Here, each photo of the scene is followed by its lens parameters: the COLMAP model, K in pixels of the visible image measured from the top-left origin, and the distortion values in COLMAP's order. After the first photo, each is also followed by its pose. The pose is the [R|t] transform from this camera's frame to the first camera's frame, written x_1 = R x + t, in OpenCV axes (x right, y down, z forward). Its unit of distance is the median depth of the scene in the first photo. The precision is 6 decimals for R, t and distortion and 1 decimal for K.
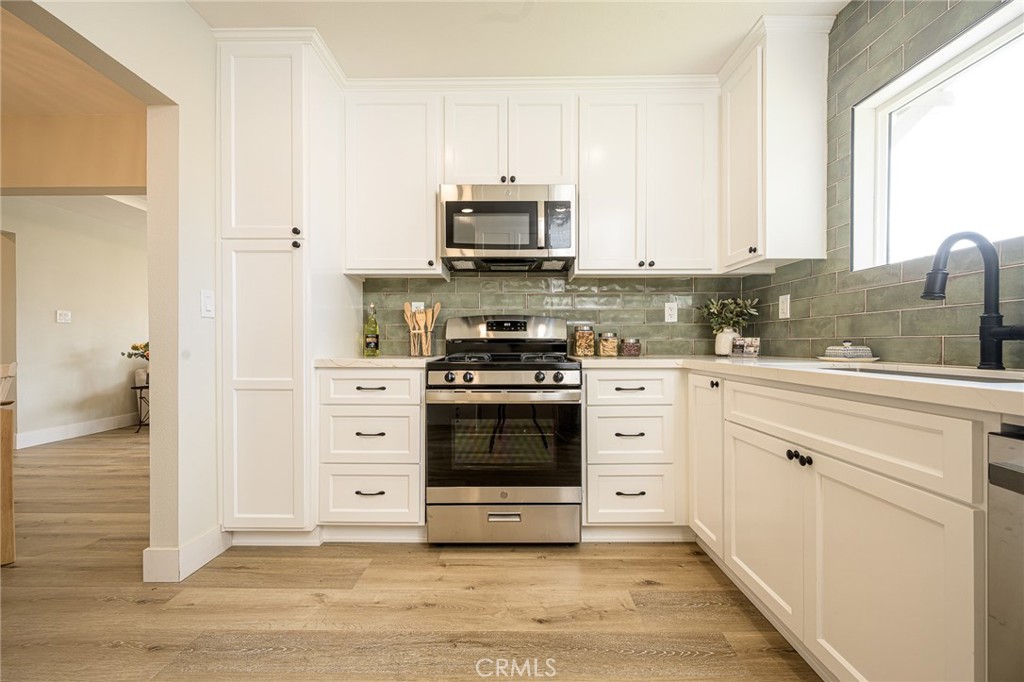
lens RADIAL K [[401.6, 0, 514.1], [0, 401.6, 344.0], [0, 0, 1]] dist [-0.000575, 0.000161]
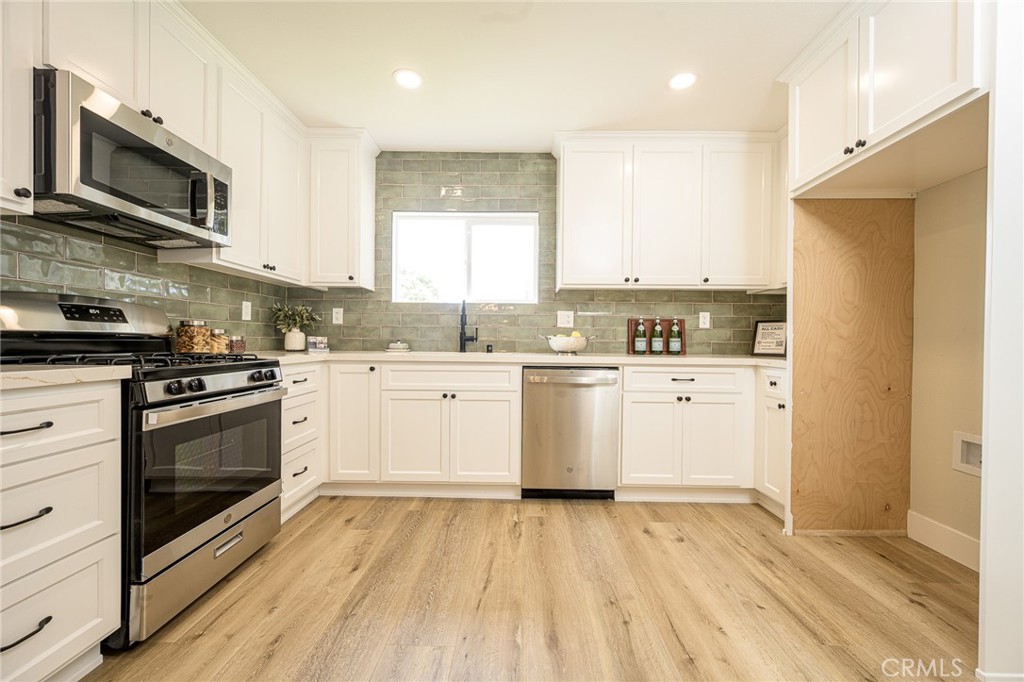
lens RADIAL K [[401.6, 0, 514.0], [0, 401.6, 343.3], [0, 0, 1]] dist [-0.000575, 0.000161]
pose [[0.015192, -0.003347, 0.999879, -0.871070], [-0.008332, 0.999959, 0.003474, -0.005432], [-0.999850, -0.008384, 0.015163, 0.380792]]
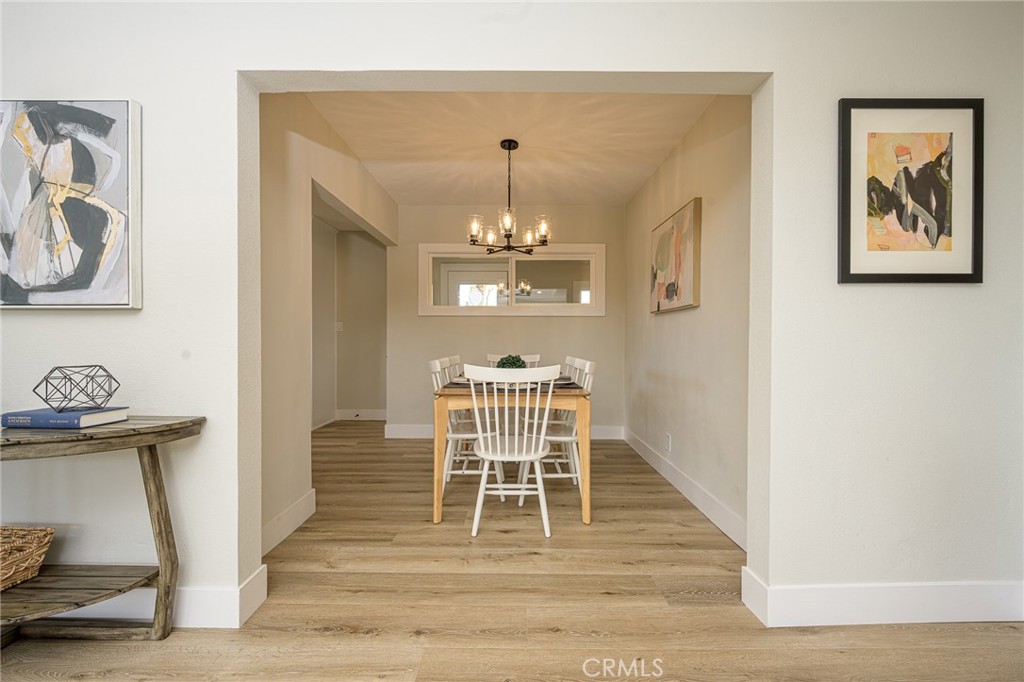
lens RADIAL K [[428.2, 0, 512.6], [0, 428.2, 343.4], [0, 0, 1]] dist [0.001687, 0.000193]
pose [[-0.999995, -0.002450, -0.002014, 0.112462], [-0.002467, 0.999958, 0.008822, -0.017251], [0.001993, 0.008827, -0.999959, 1.838125]]
